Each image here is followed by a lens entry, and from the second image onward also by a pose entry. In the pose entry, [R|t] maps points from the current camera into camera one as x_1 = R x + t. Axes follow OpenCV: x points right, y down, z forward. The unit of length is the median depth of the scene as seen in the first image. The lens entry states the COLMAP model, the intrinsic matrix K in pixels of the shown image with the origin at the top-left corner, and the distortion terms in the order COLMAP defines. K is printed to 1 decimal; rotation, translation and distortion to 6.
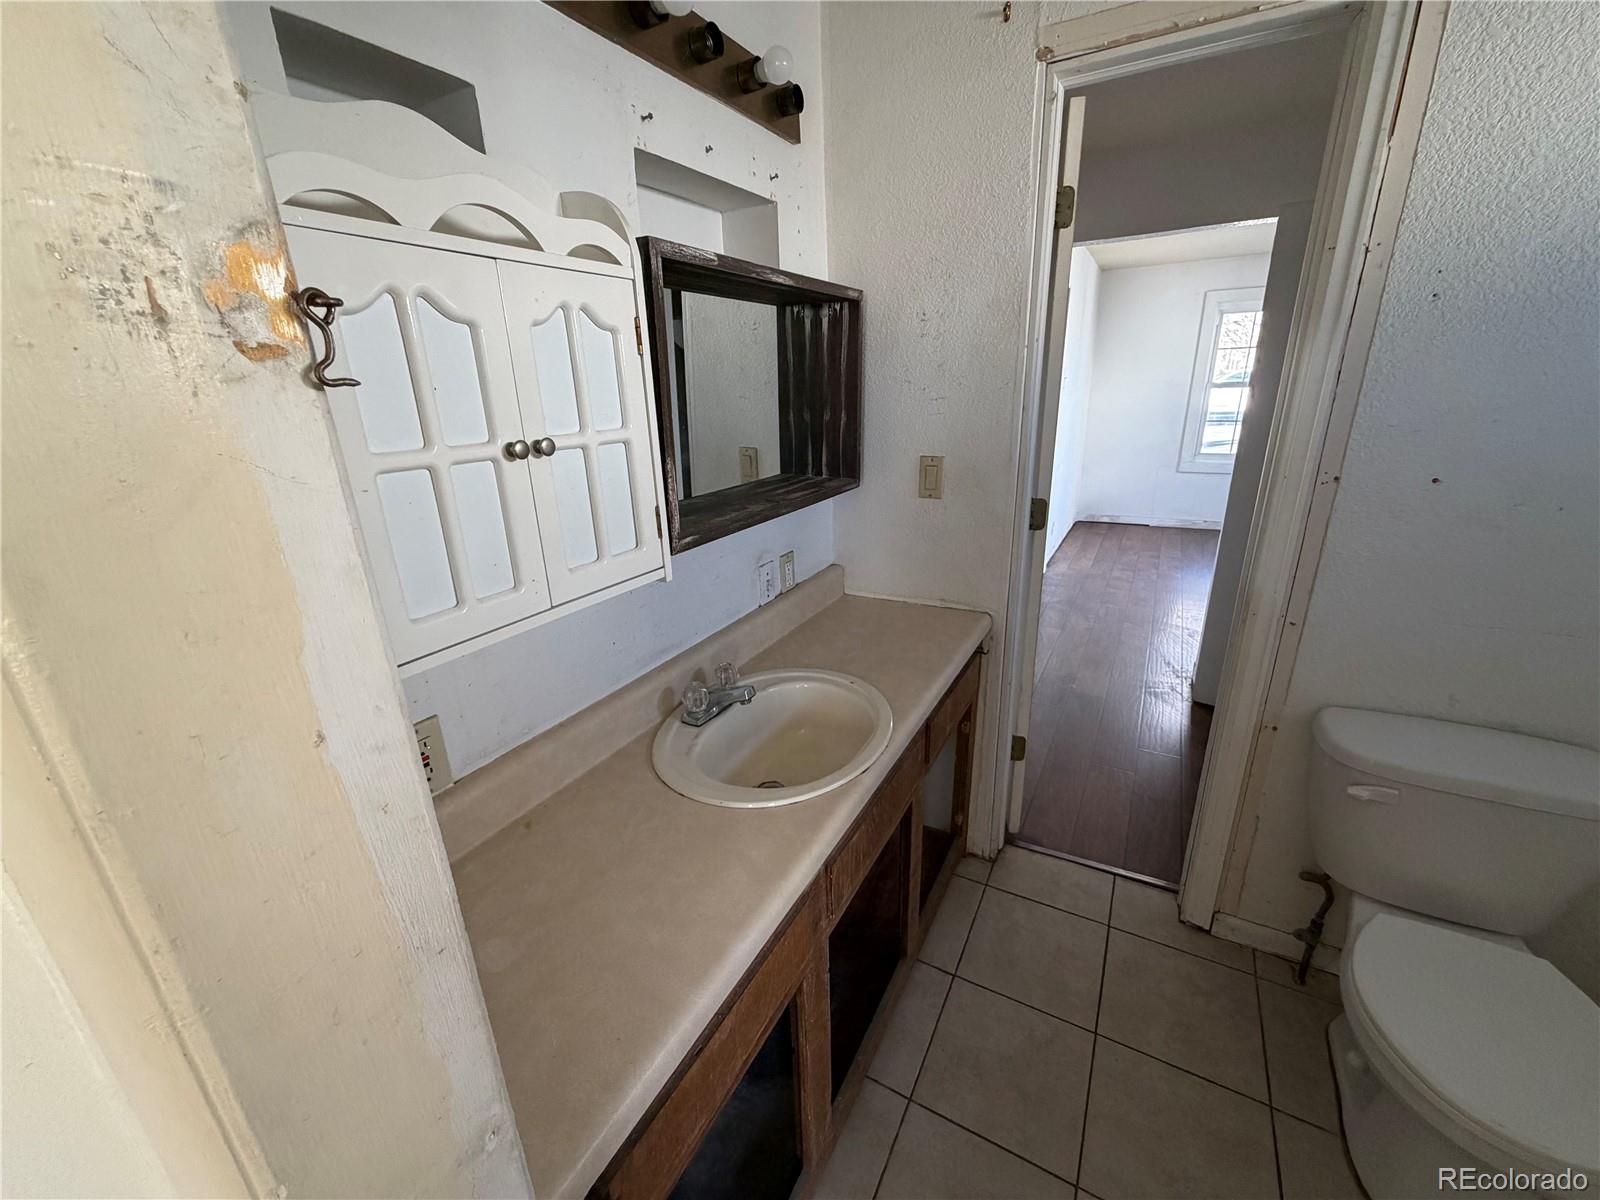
lens RADIAL K [[634.6, 0, 800.0], [0, 634.6, 600.0], [0, 0, 1]] dist [0.000641, 0.000300]
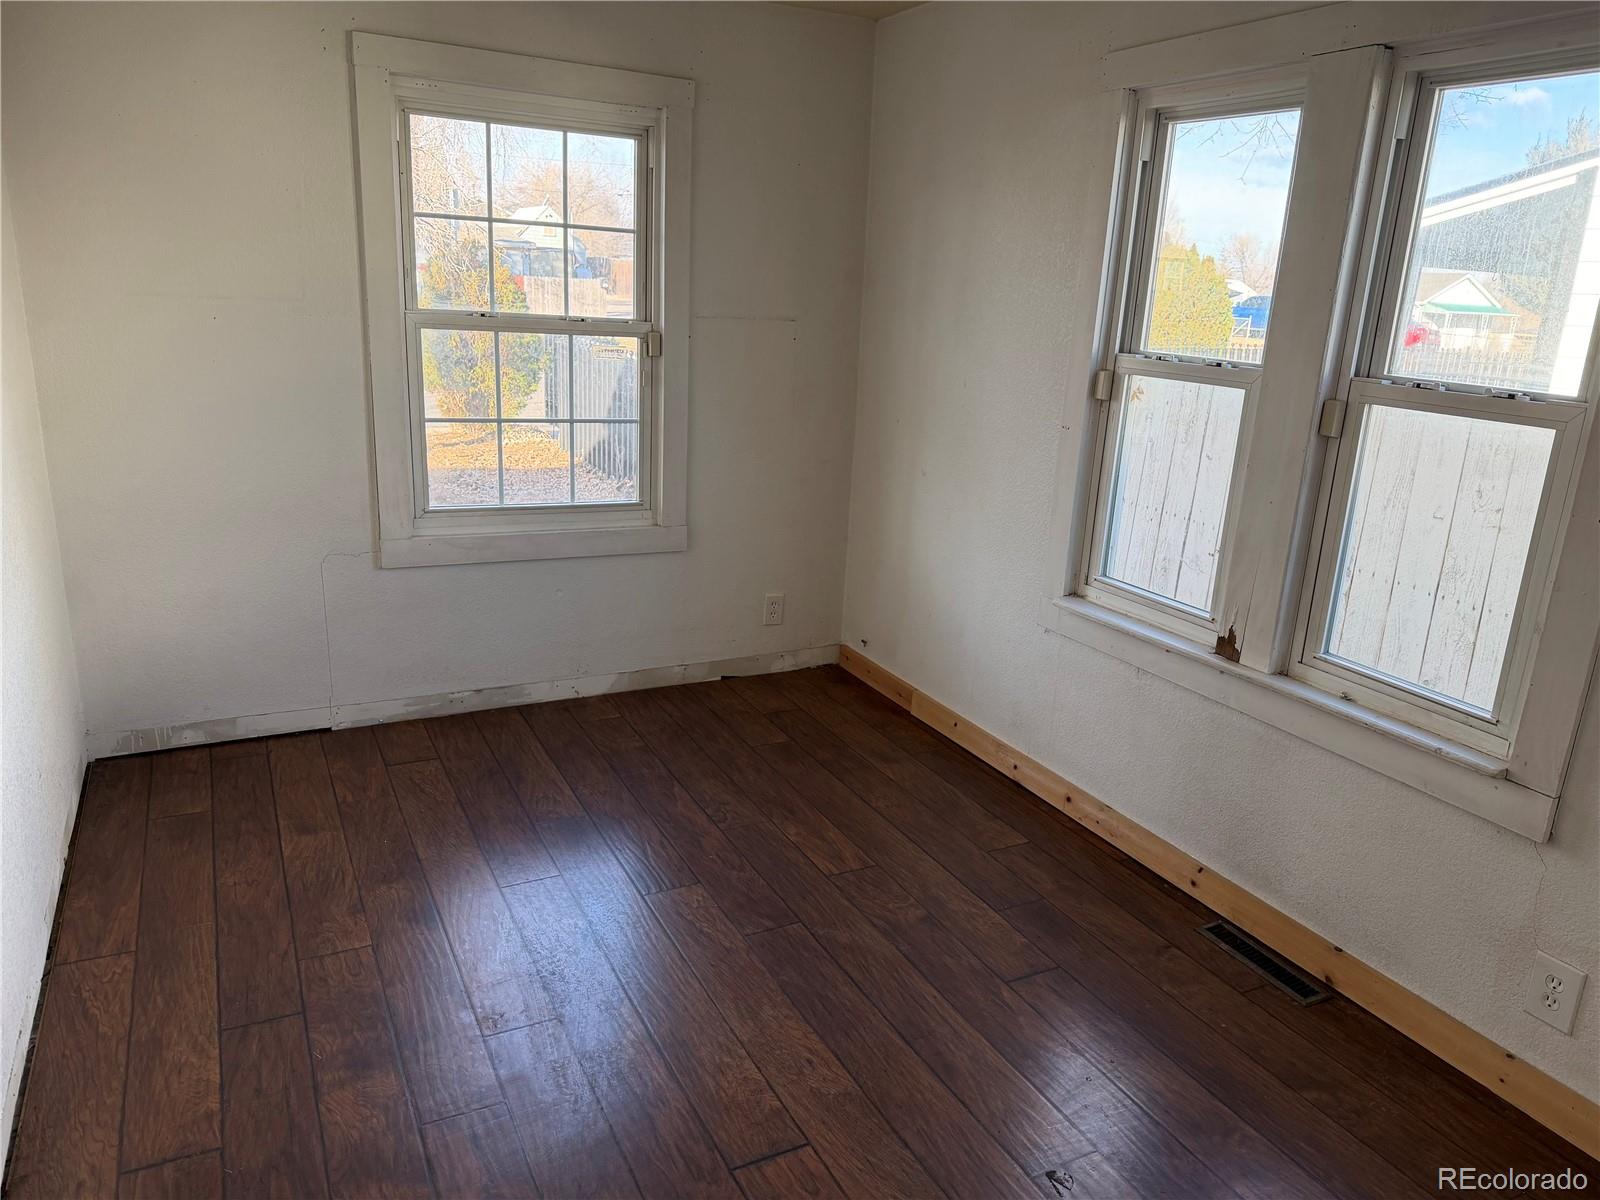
lens RADIAL K [[1089.2, 0, 800.0], [0, 1089.2, 600.0], [0, 0, 1]] dist [-0.004670, -0.006056]
pose [[0.542817, -0.178624, 0.820636, 1.165224], [0.211771, 0.974658, 0.072071, -0.861364], [-0.812713, 0.134665, 0.566889, 2.385591]]
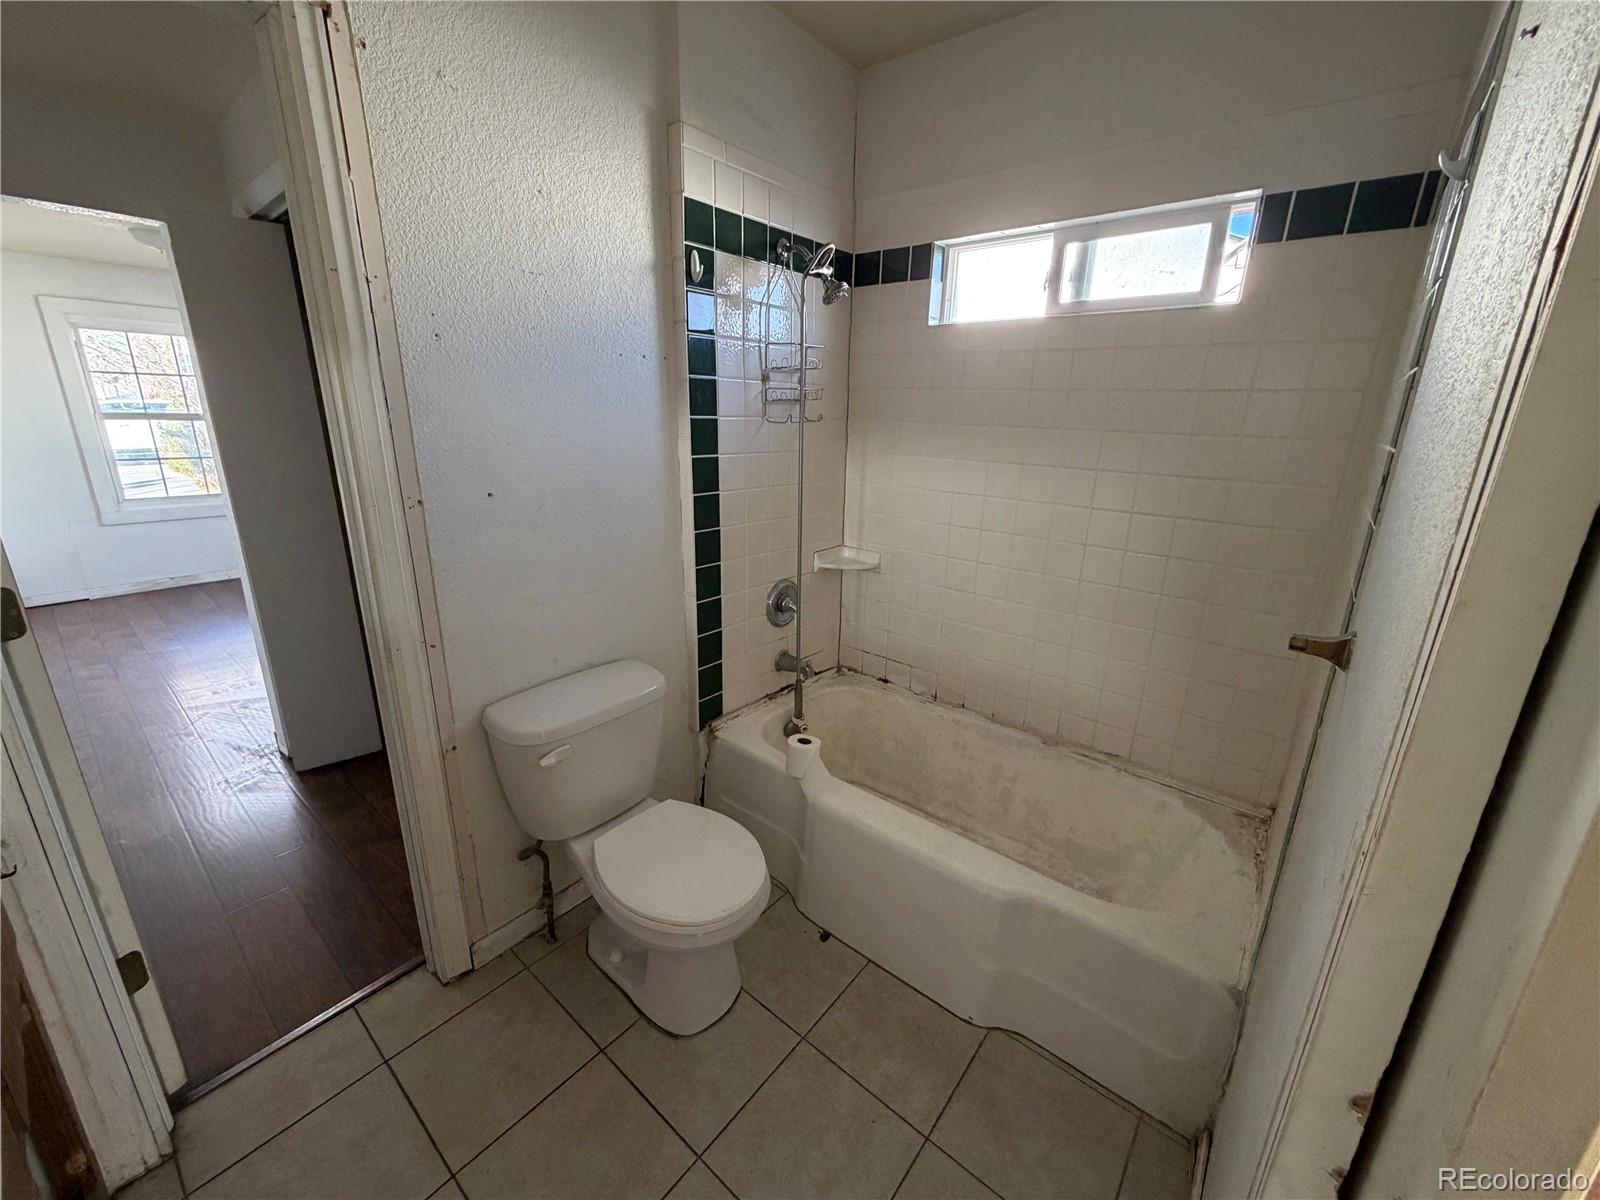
lens RADIAL K [[634.6, 0, 800.0], [0, 634.6, 600.0], [0, 0, 1]] dist [0.000641, 0.000300]
pose [[0.182100, -0.243182, 0.952734, -0.052156], [0.294205, 0.938021, 0.183194, -0.037946], [-0.938234, 0.246939, 0.242359, 0.163321]]
